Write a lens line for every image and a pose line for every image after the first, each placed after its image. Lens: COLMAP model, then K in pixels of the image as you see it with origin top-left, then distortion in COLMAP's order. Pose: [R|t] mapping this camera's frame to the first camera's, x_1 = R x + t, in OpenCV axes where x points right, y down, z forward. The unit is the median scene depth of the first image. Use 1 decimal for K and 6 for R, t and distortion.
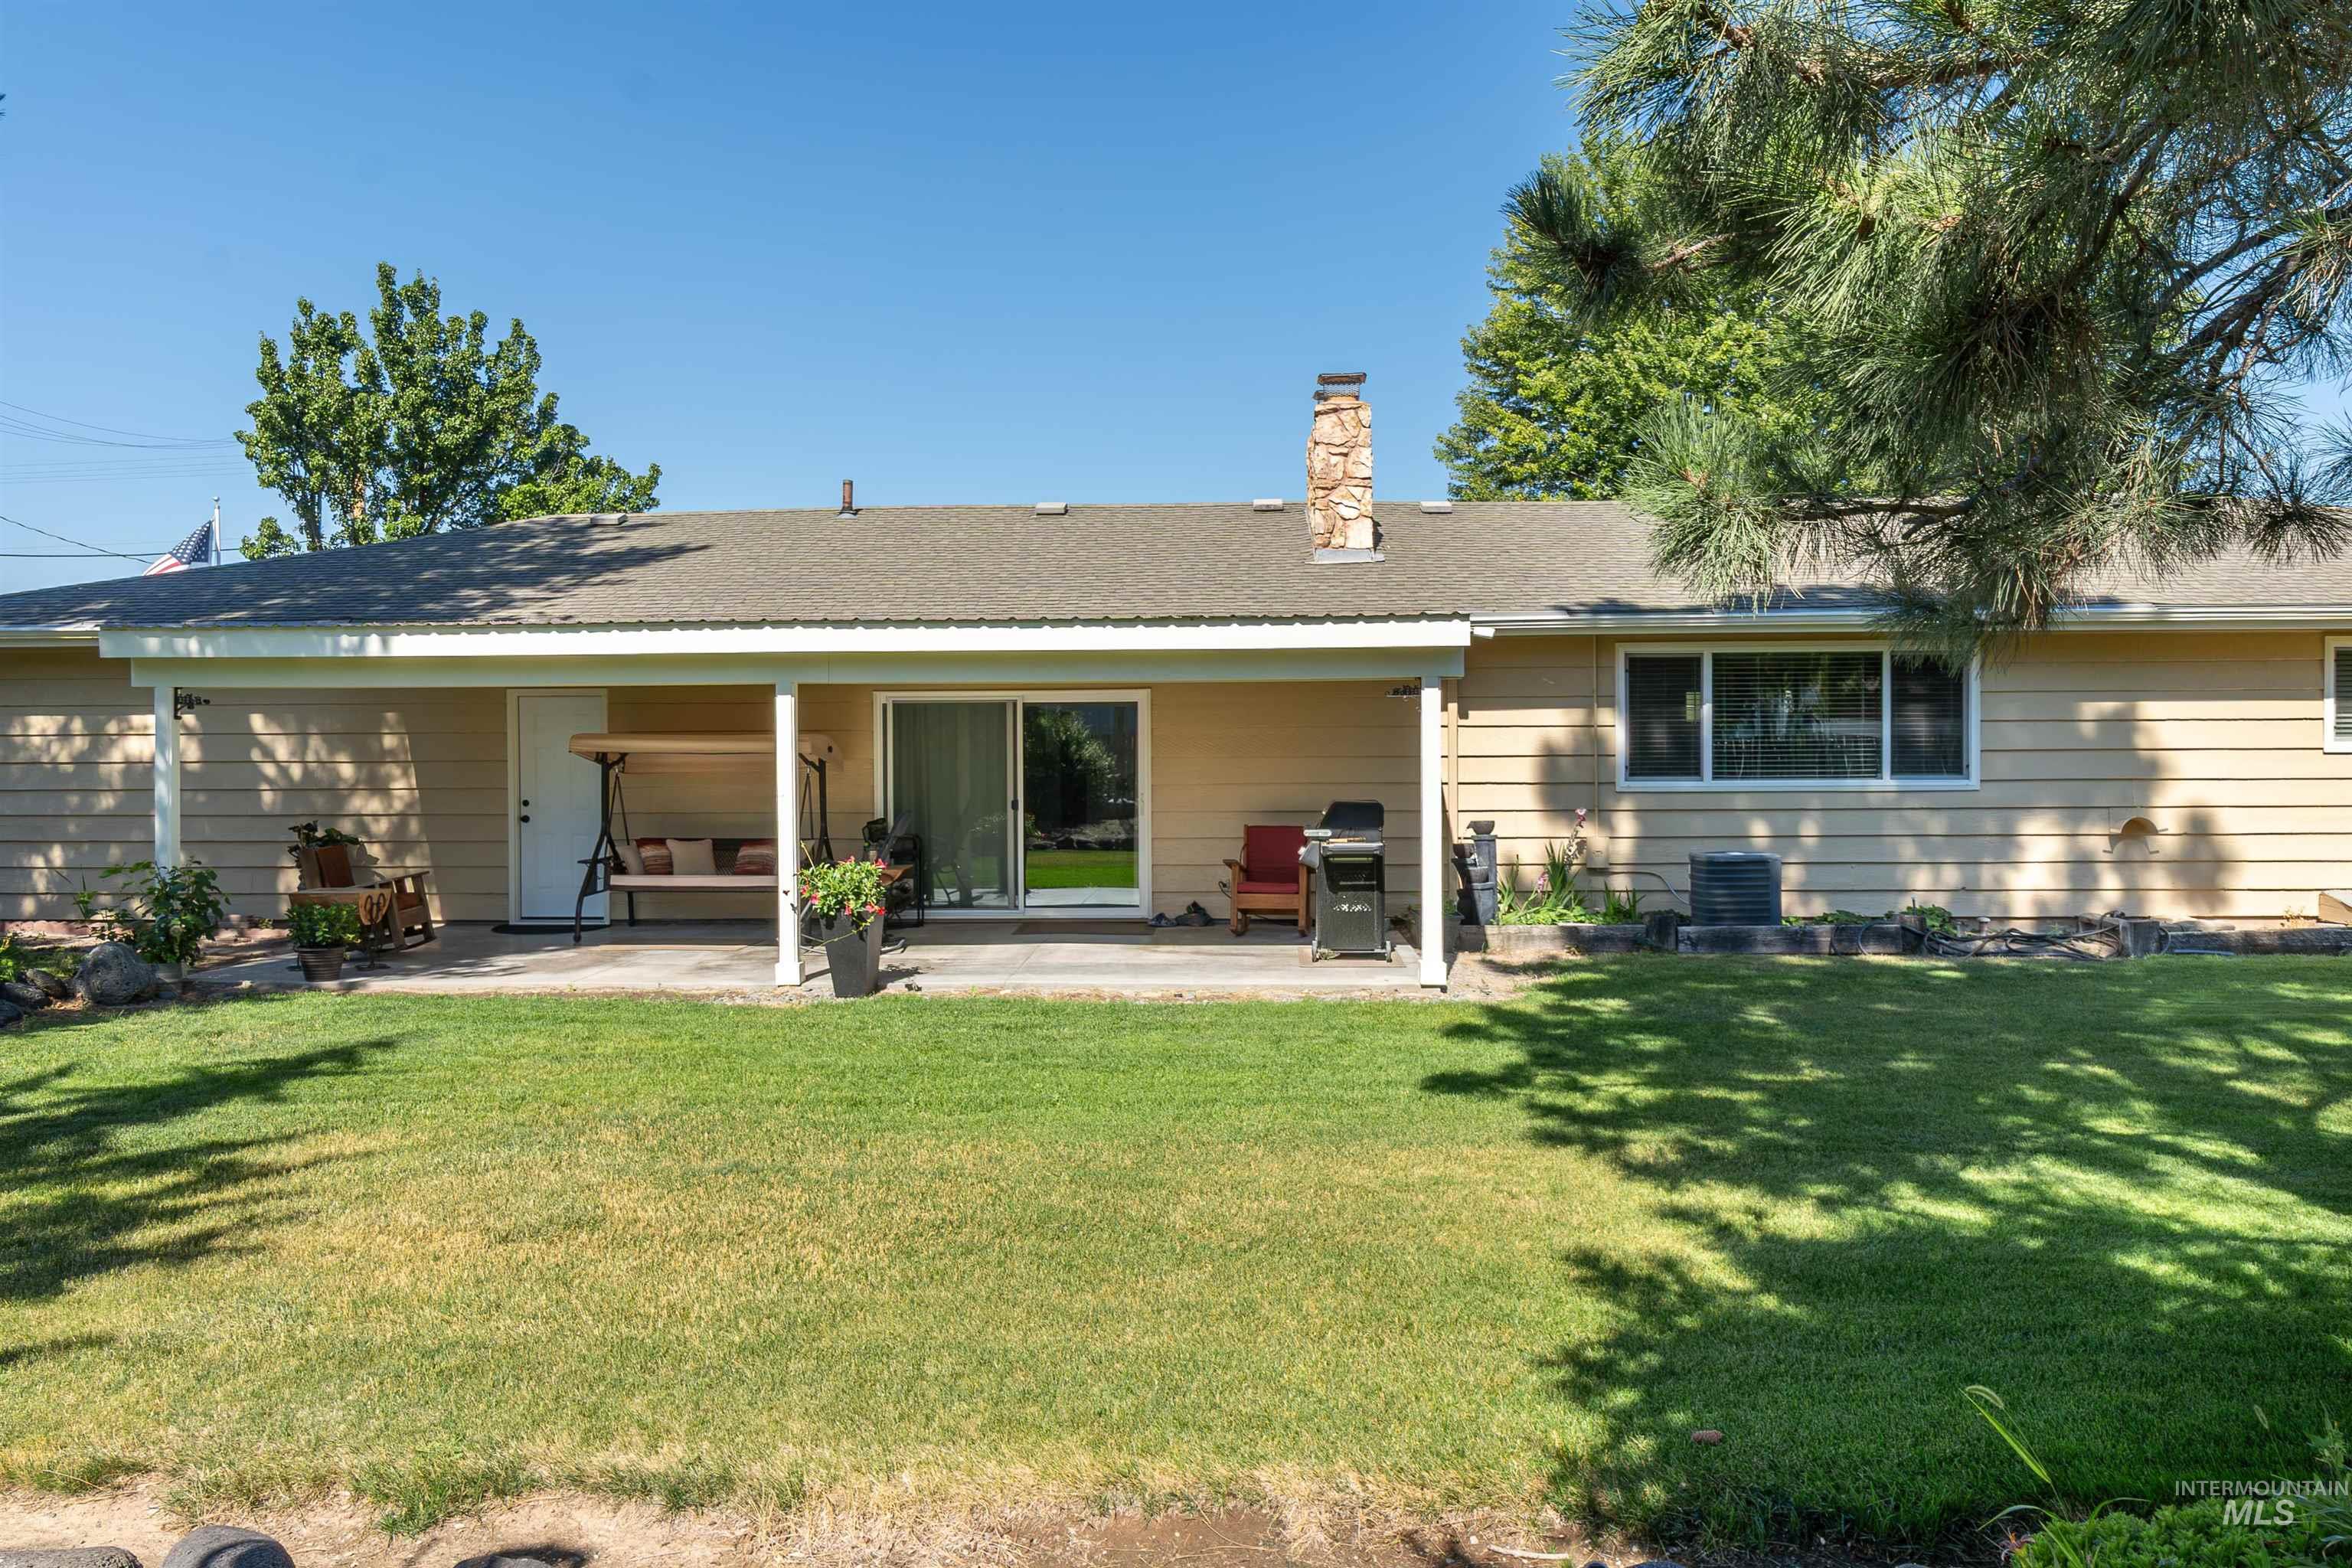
lens RADIAL K [[1709.0, 0, 1176.0], [0, 1709.0, 784.0], [0, 0, 1]] dist [0.006530, 0.001035]
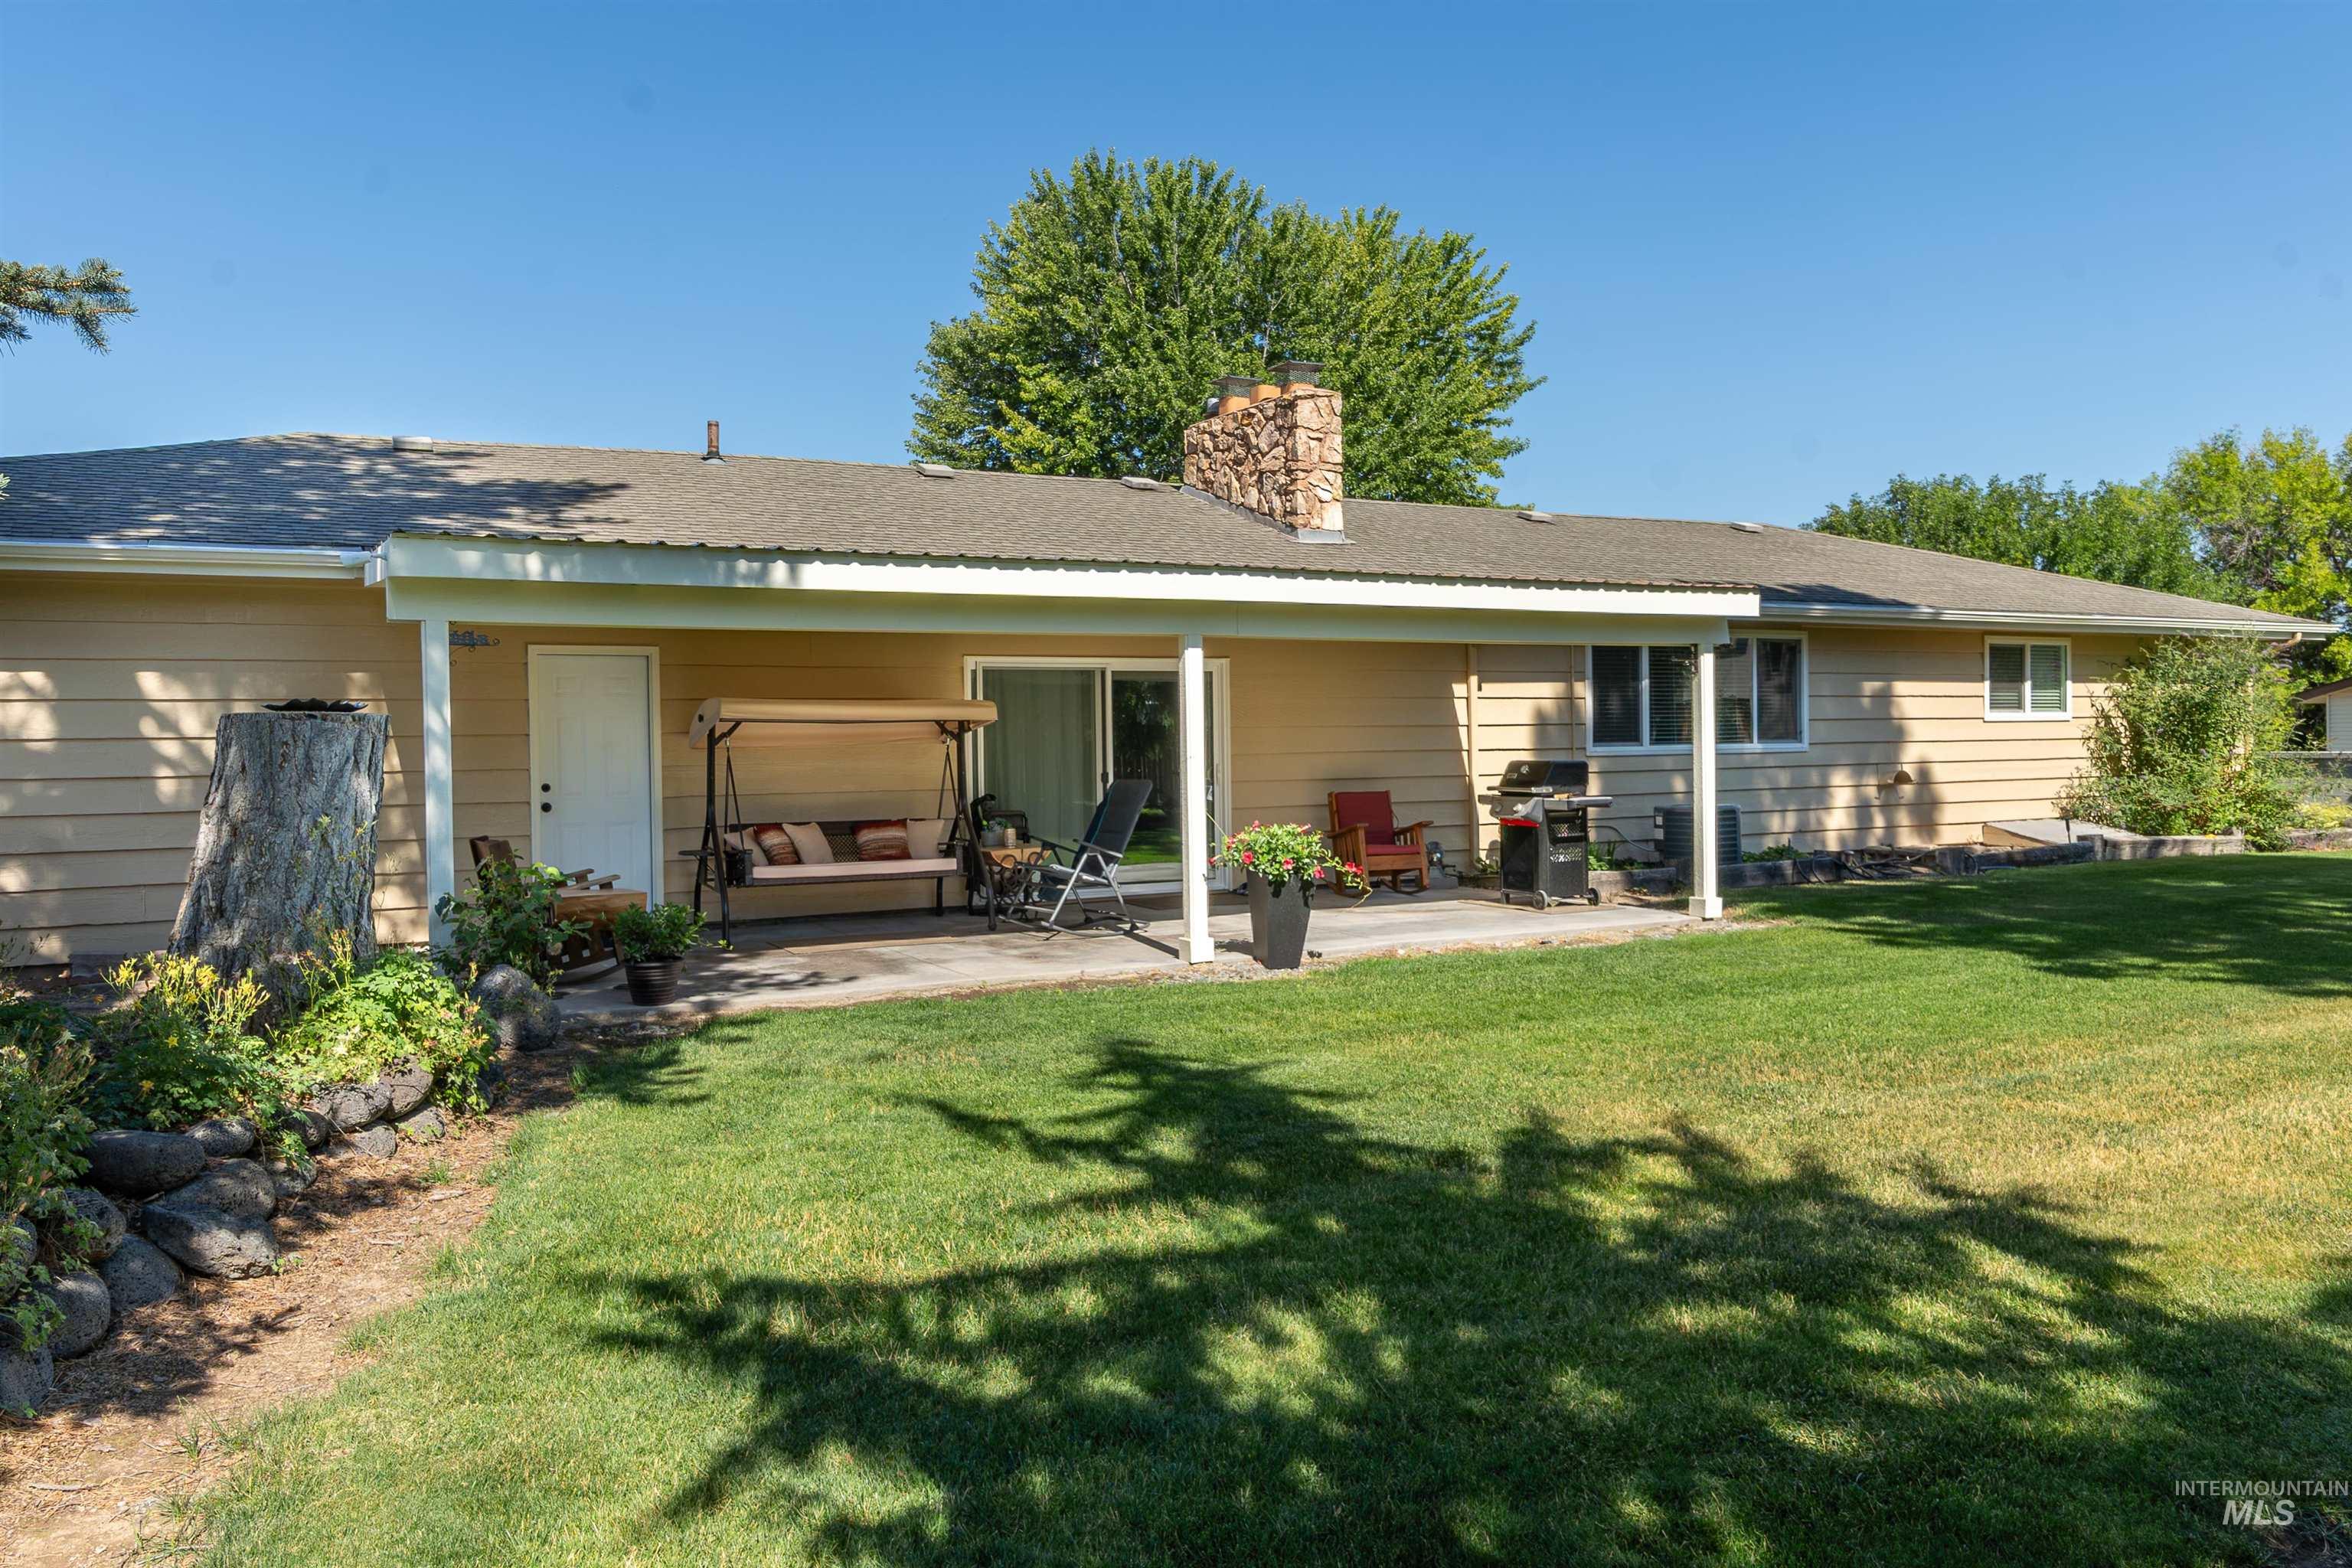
lens RADIAL K [[1697.9, 0, 1178.1], [0, 1697.9, 745.1], [0, 0, 1]] dist [-0.001674, 0.002316]
pose [[0.856567, -0.007796, 0.515978, -0.563175], [0.021838, 0.999538, -0.021150, 0.015433], [-0.515574, 0.029385, 0.856341, 0.176360]]
